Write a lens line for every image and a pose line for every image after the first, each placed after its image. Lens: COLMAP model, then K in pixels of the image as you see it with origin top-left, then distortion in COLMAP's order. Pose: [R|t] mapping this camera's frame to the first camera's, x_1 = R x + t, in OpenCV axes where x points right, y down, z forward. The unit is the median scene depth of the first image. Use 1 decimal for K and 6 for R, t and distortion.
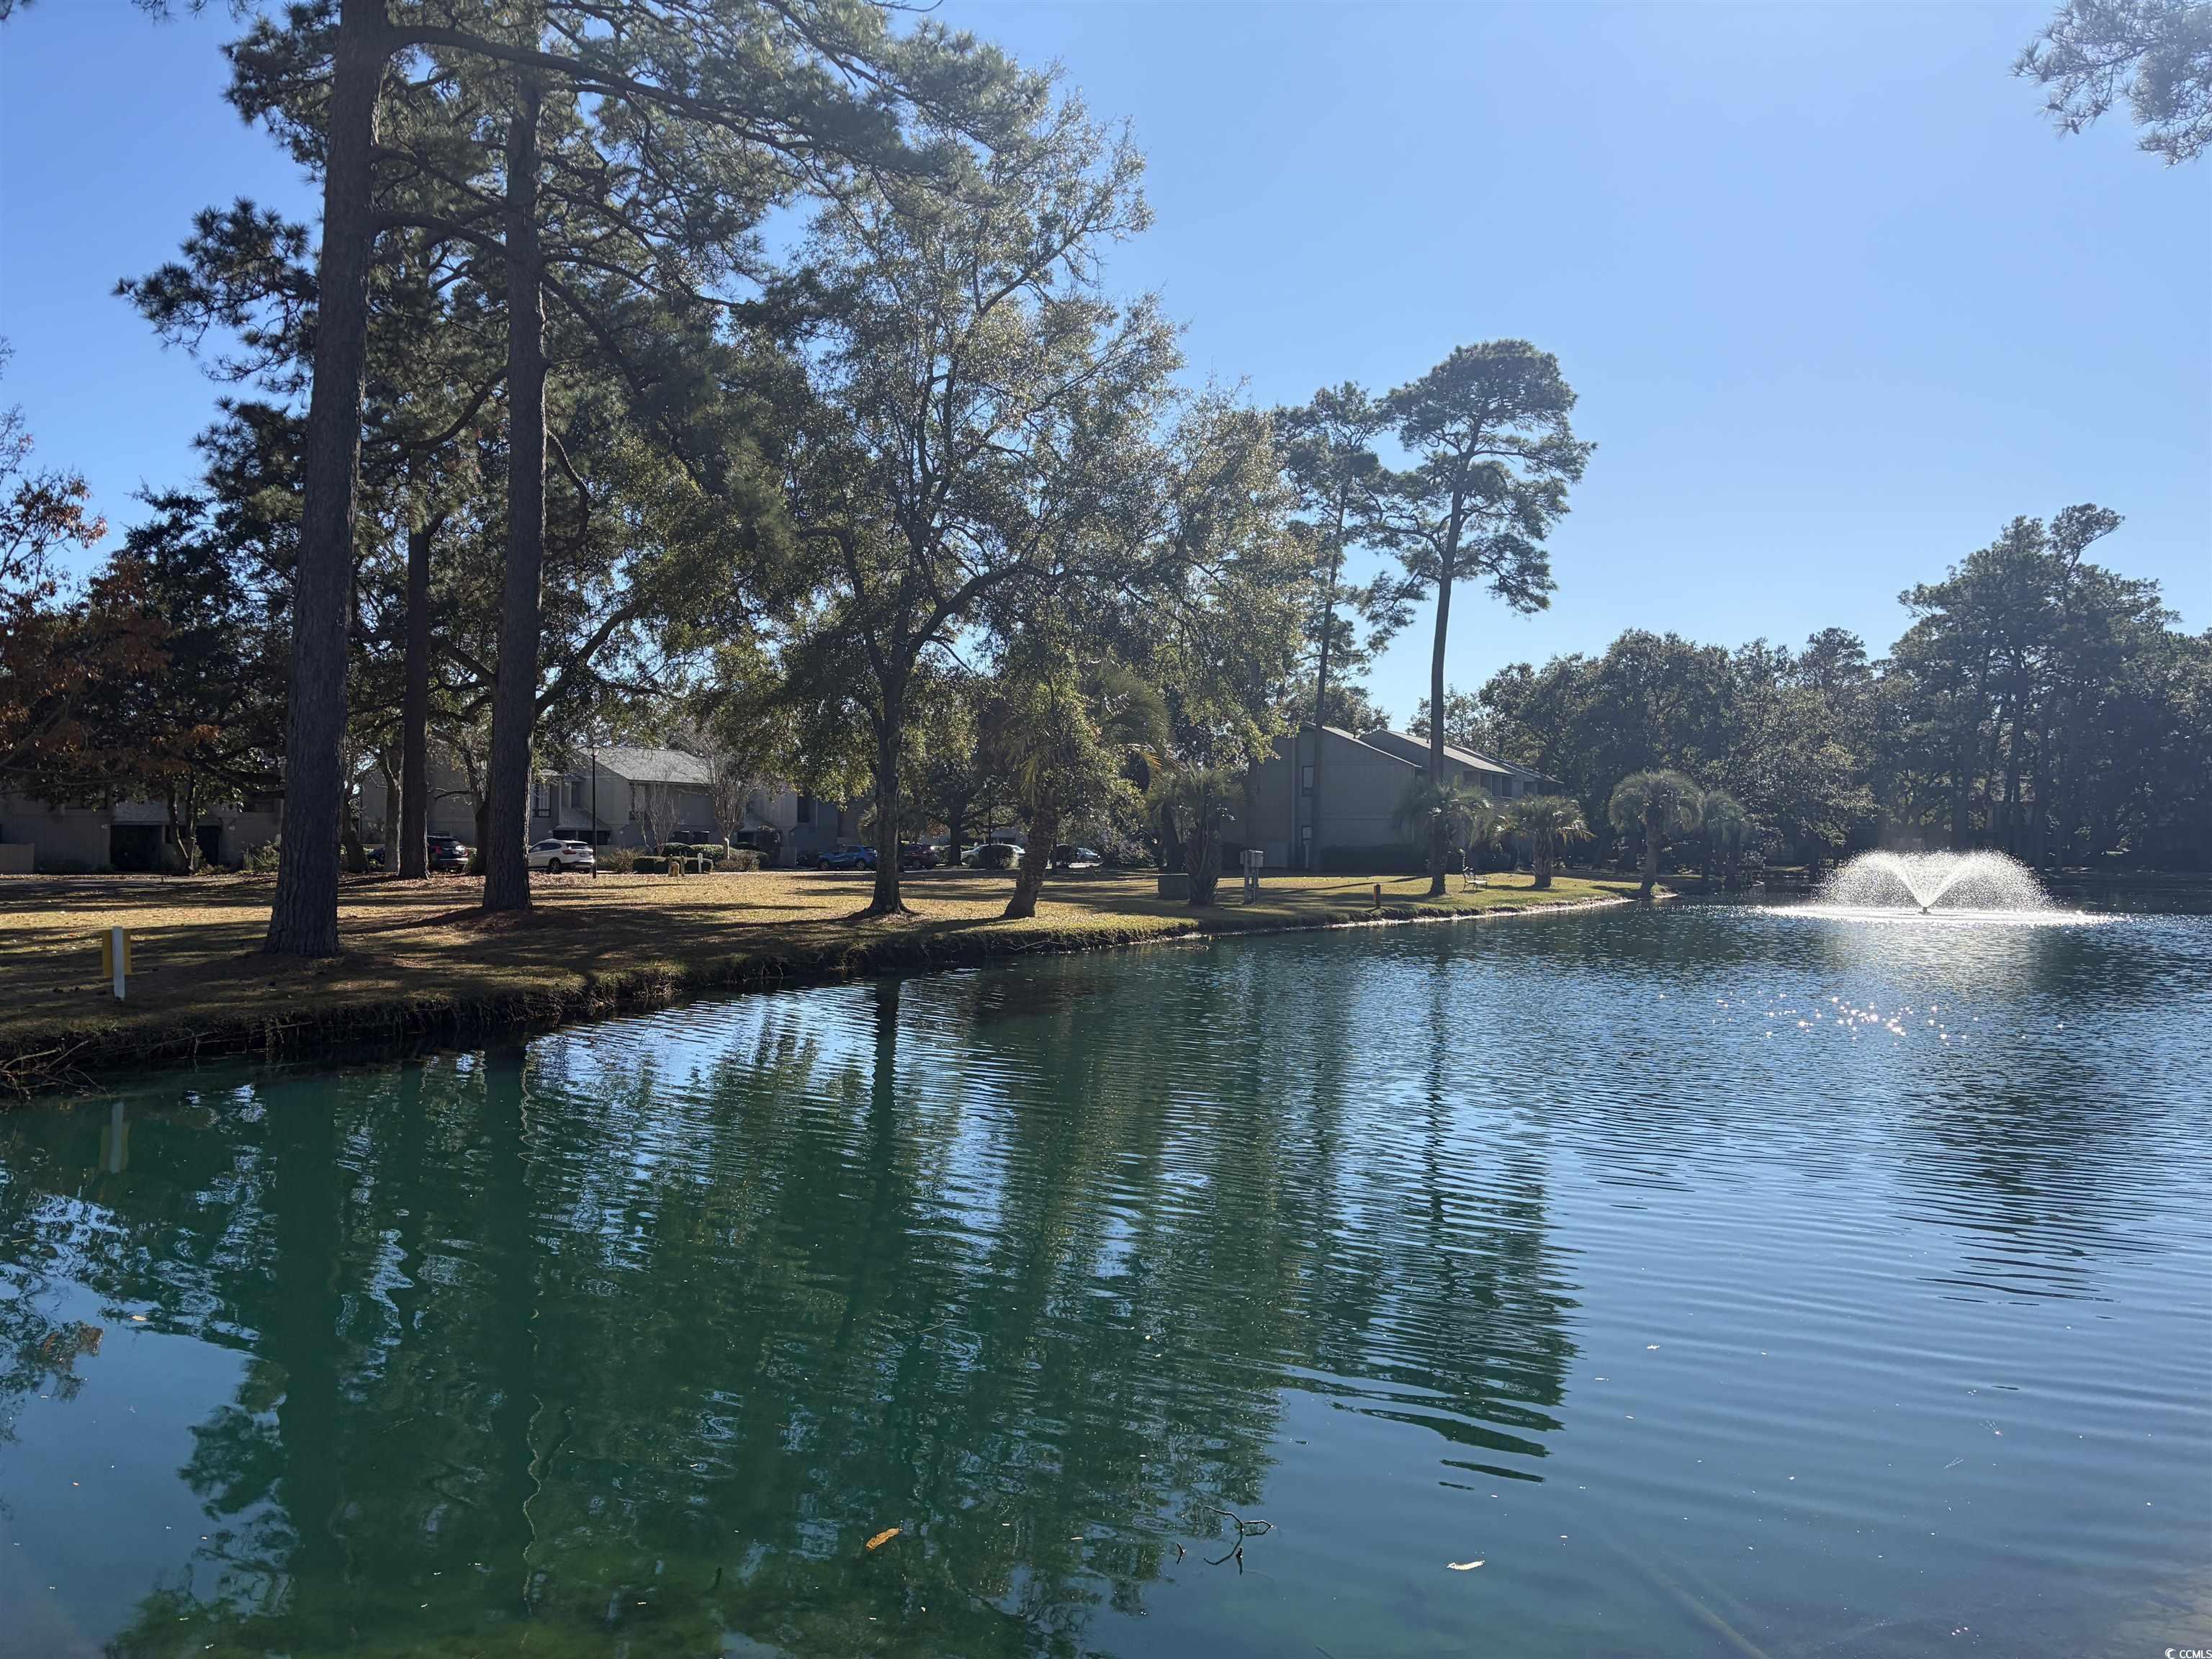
lens RADIAL K [[1648.5, 0, 1081.9], [0, 1648.5, 838.6], [0, 0, 1]] dist [0.078286, -0.098737]
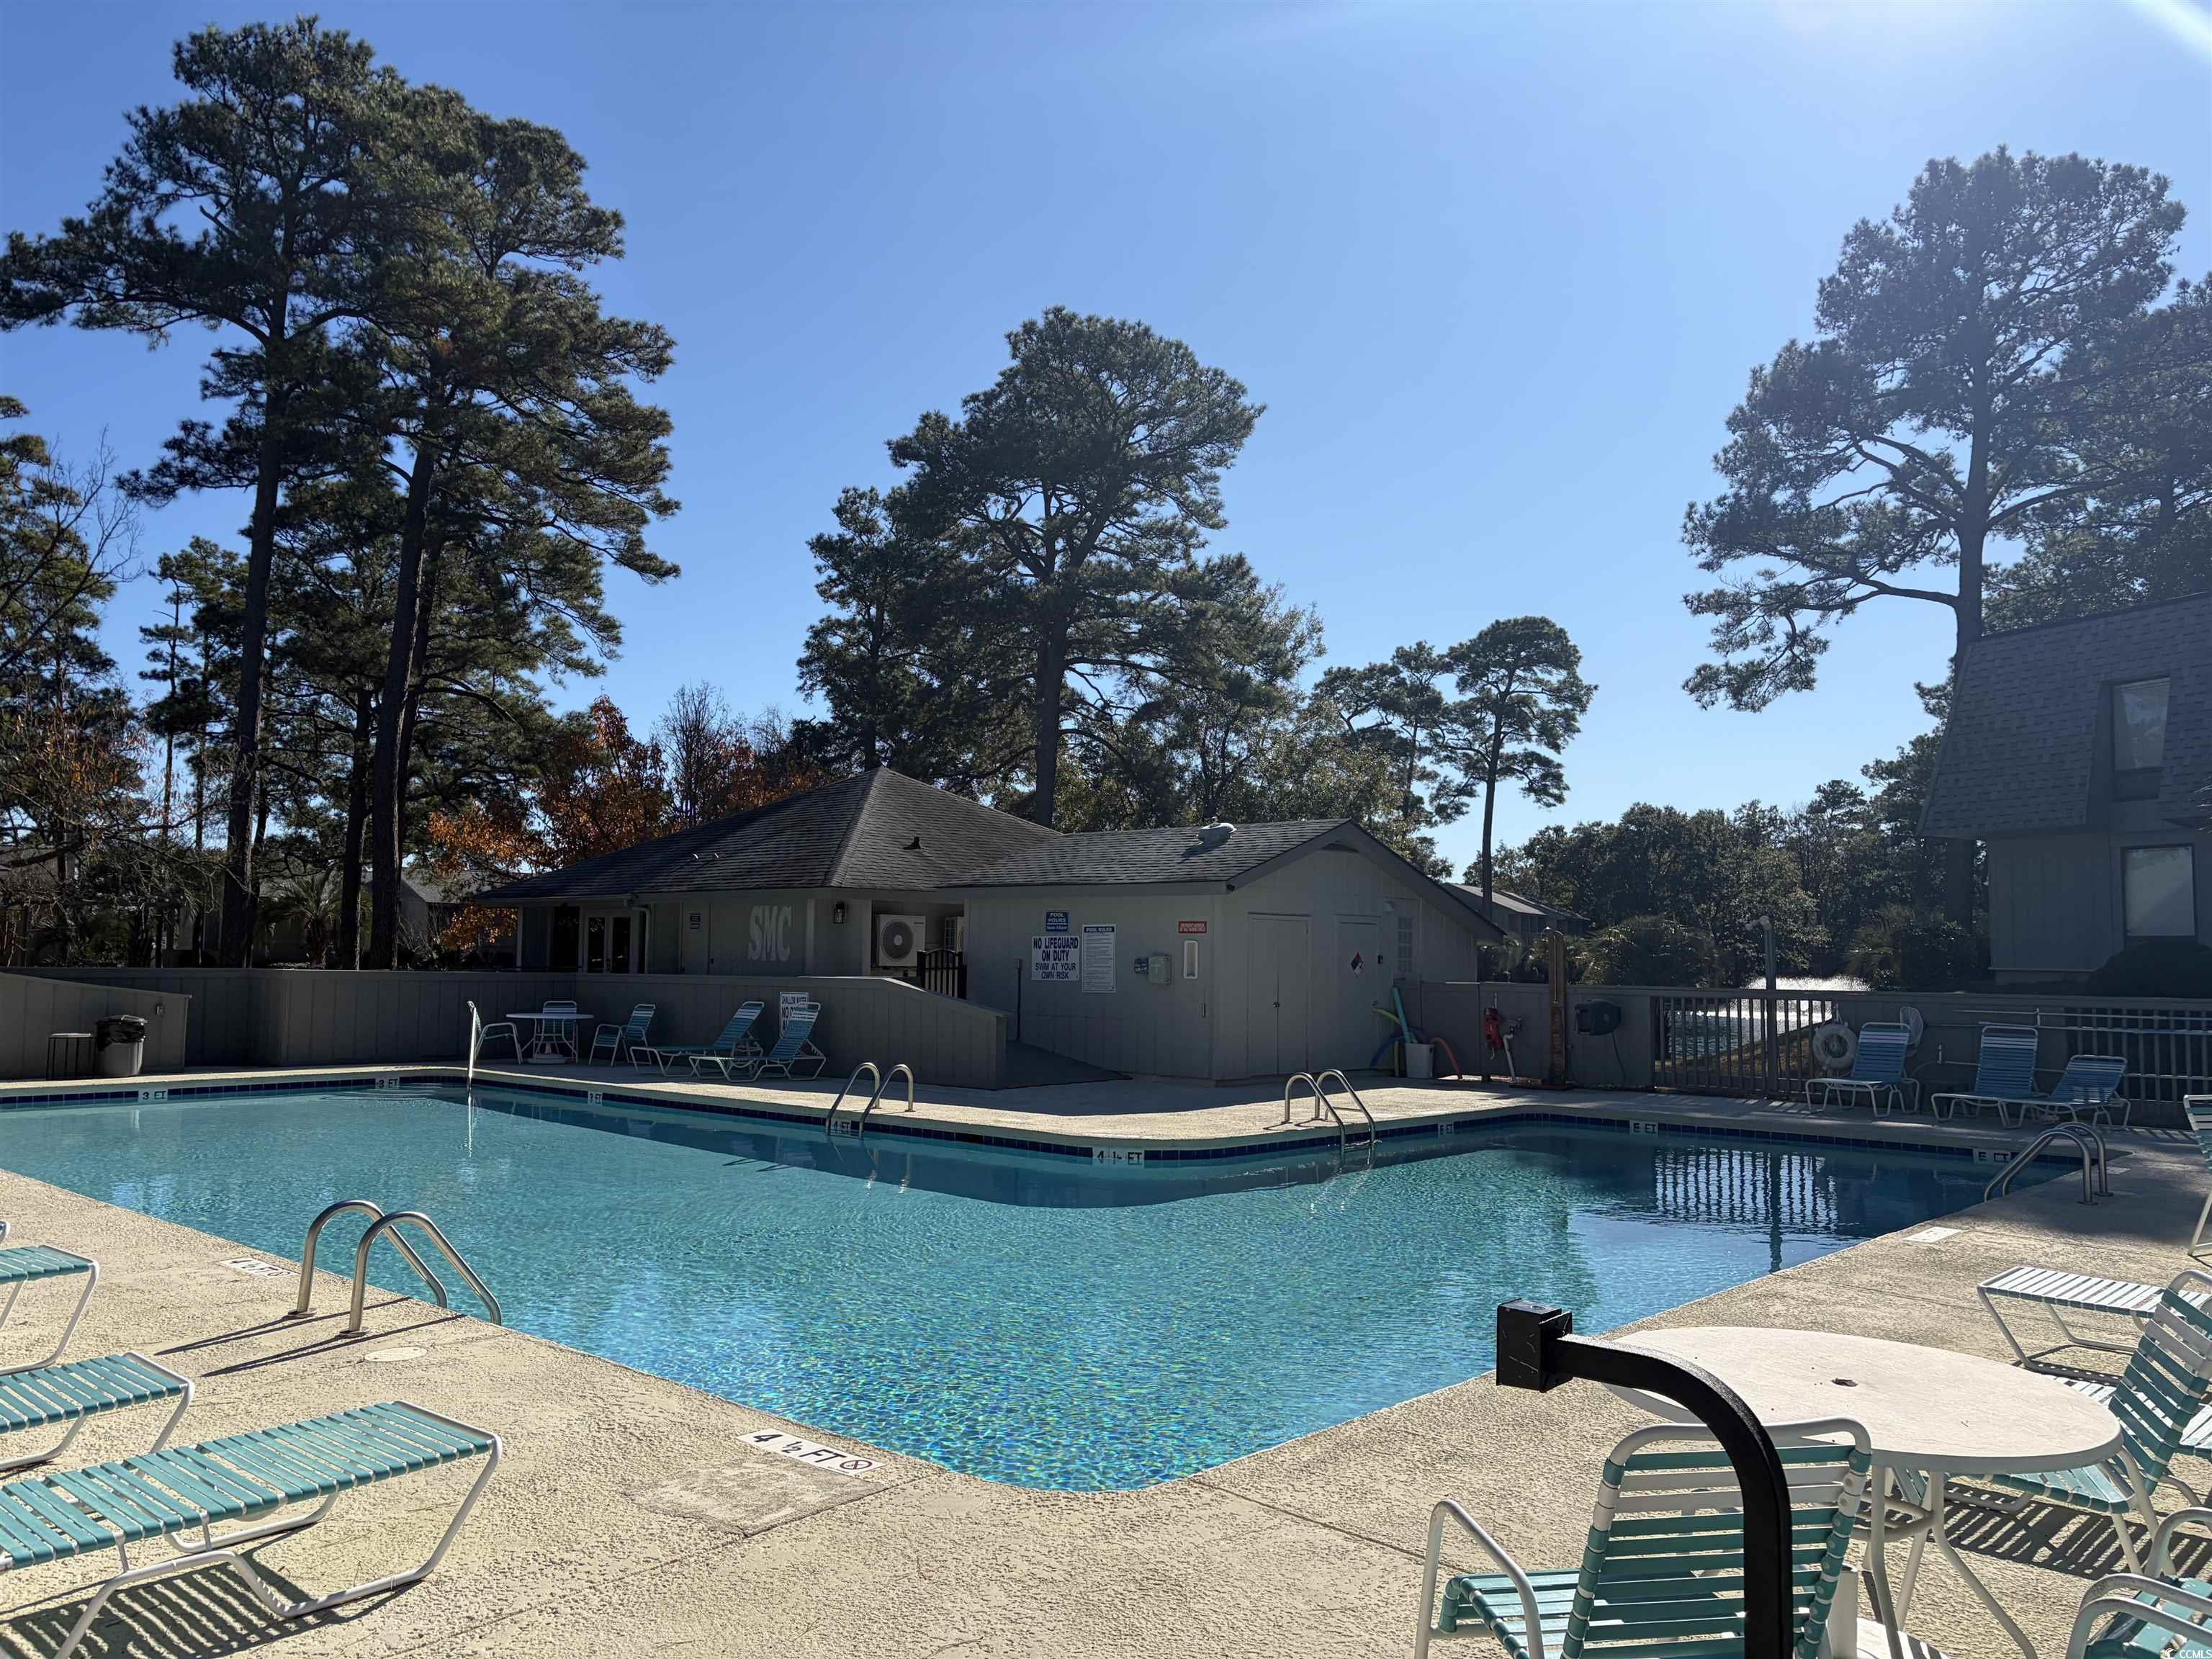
lens RADIAL K [[1648.5, 0, 1081.9], [0, 1648.5, 838.6], [0, 0, 1]] dist [0.078286, -0.098737]
pose [[0.999310, 0.000704, -0.037136, -0.080847], [-0.003282, 0.997585, -0.069382, -0.008000], [0.036998, 0.069456, 0.996899, -0.438678]]
